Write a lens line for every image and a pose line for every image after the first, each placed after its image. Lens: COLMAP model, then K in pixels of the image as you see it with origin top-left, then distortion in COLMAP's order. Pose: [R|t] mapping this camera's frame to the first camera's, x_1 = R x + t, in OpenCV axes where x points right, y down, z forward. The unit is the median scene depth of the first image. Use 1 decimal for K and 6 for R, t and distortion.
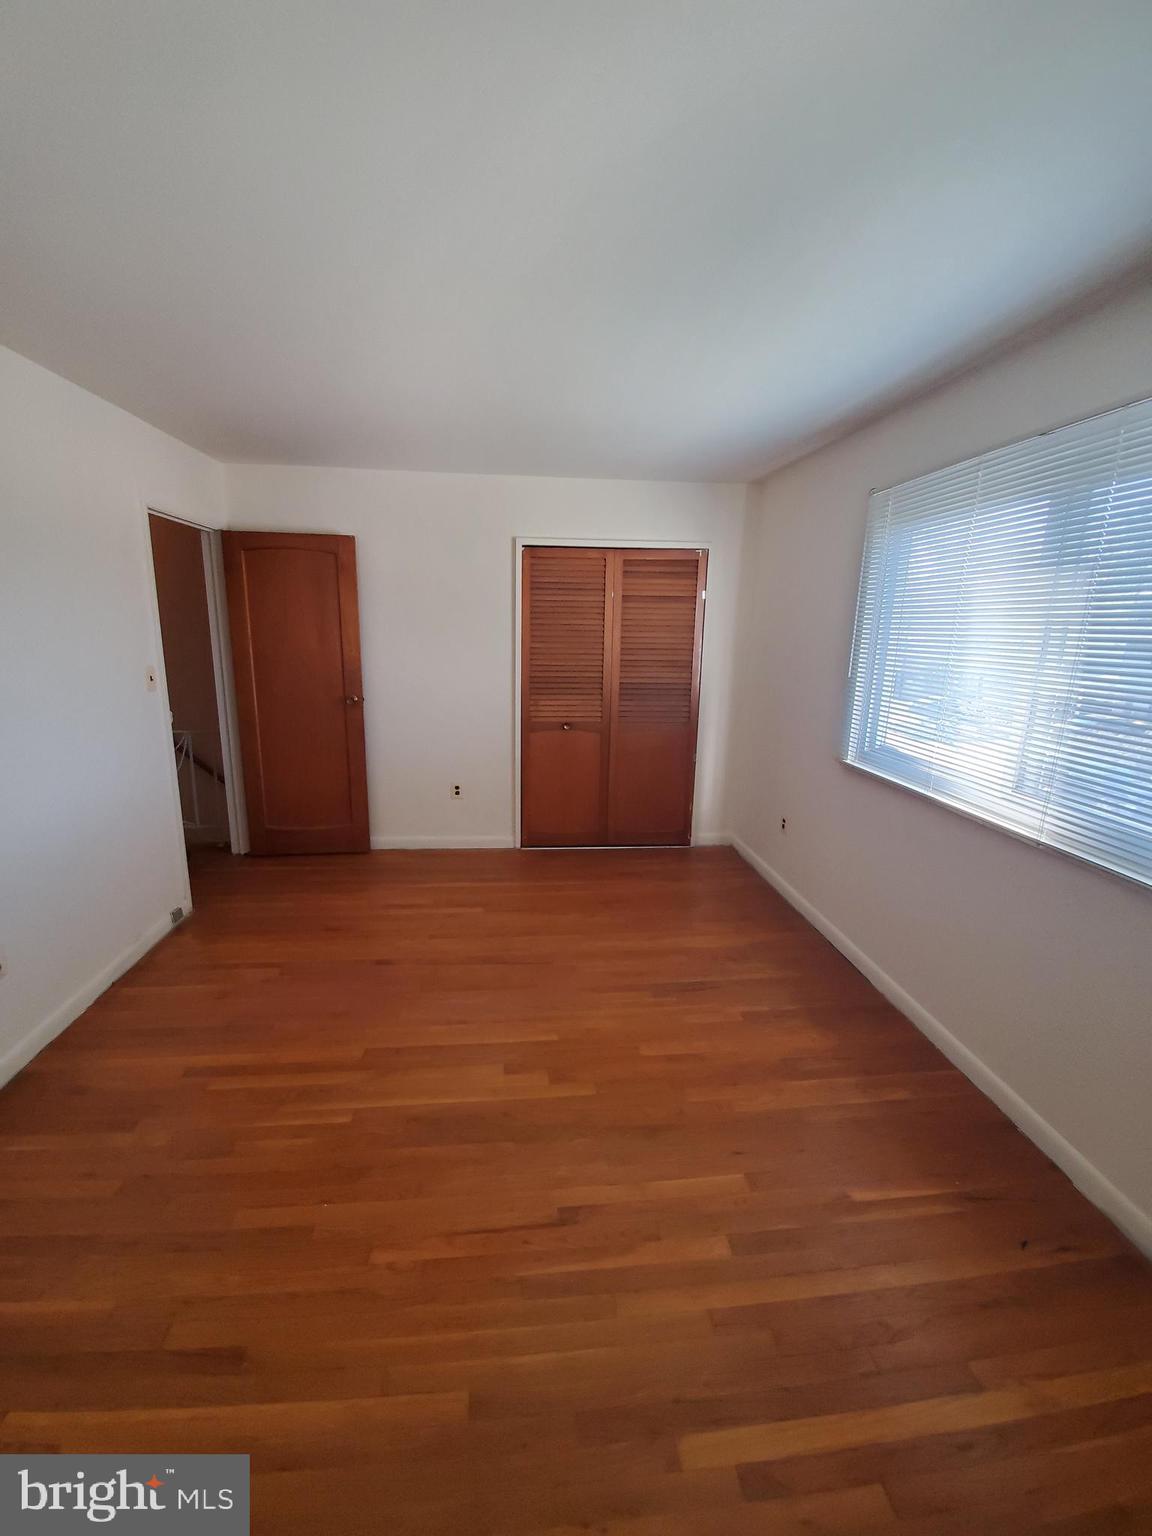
lens RADIAL K [[620.1, 0, 576.0], [0, 620.1, 768.0], [0, 0, 1]] dist [0.001187, 0.000051]
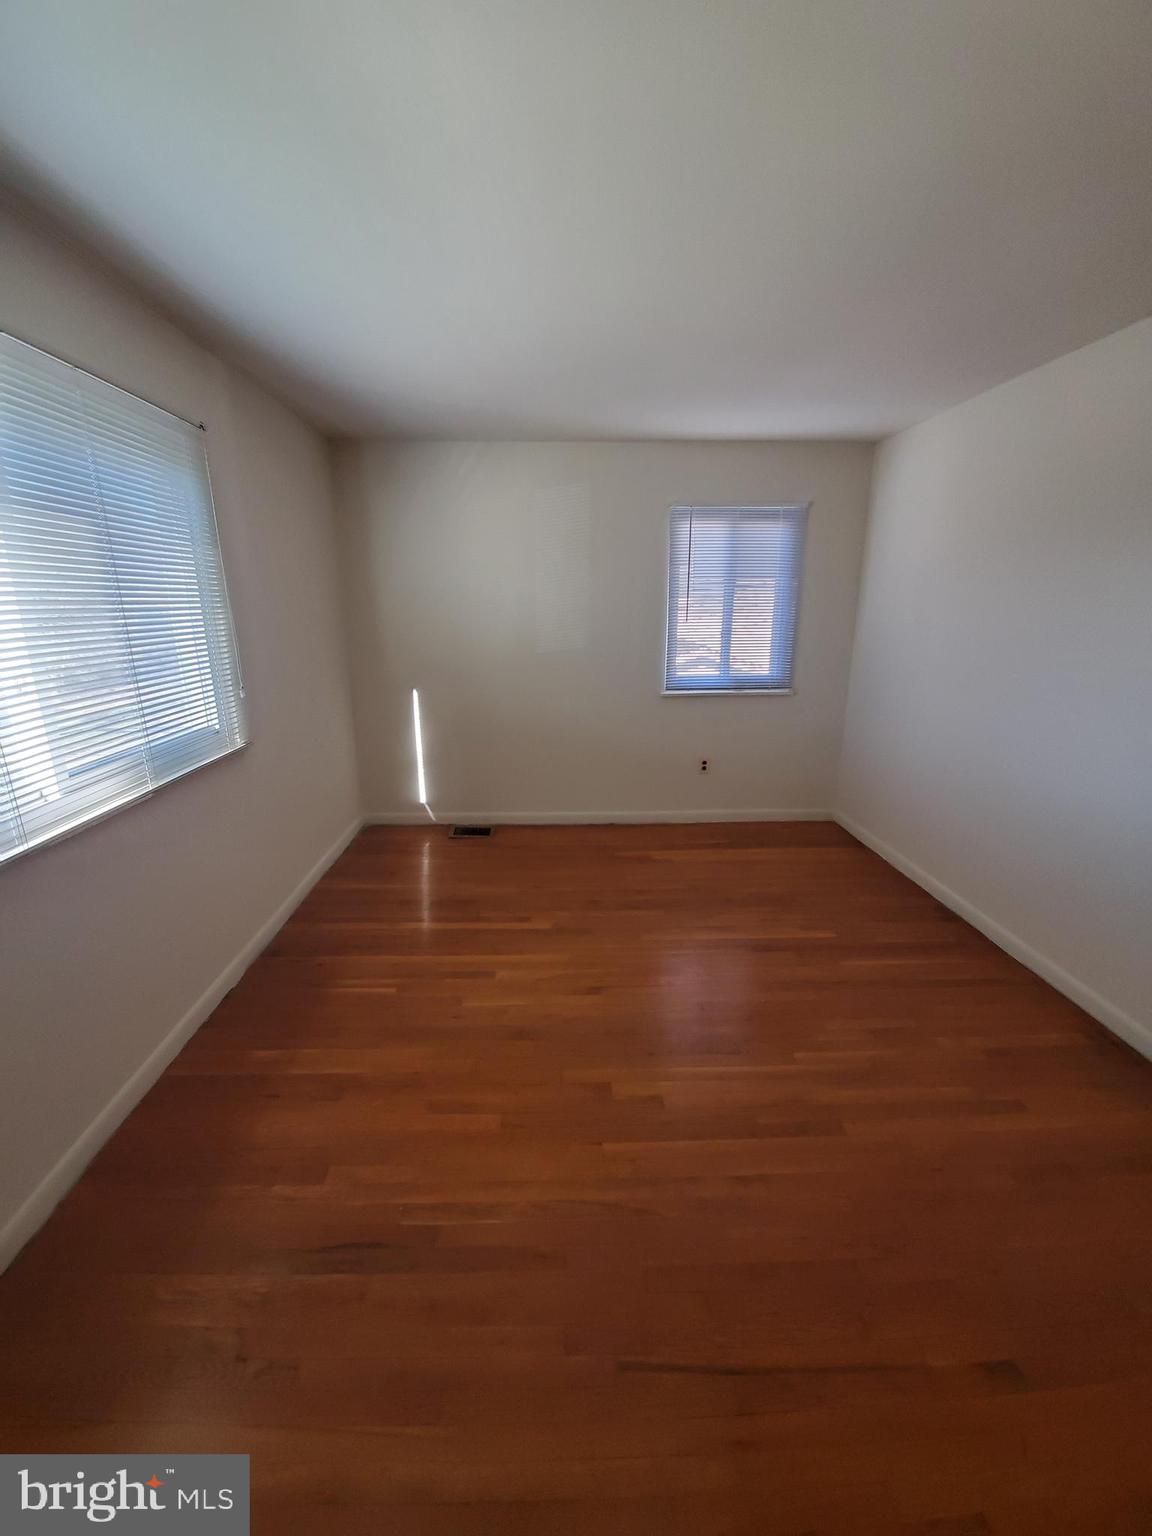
lens RADIAL K [[620.1, 0, 576.0], [0, 620.1, 768.0], [0, 0, 1]] dist [0.001187, 0.000051]
pose [[-0.998149, -0.025266, 0.055321, -0.033526], [0.003718, 0.882569, 0.470169, -0.386773], [-0.060703, 0.469504, -0.880841, 1.762602]]
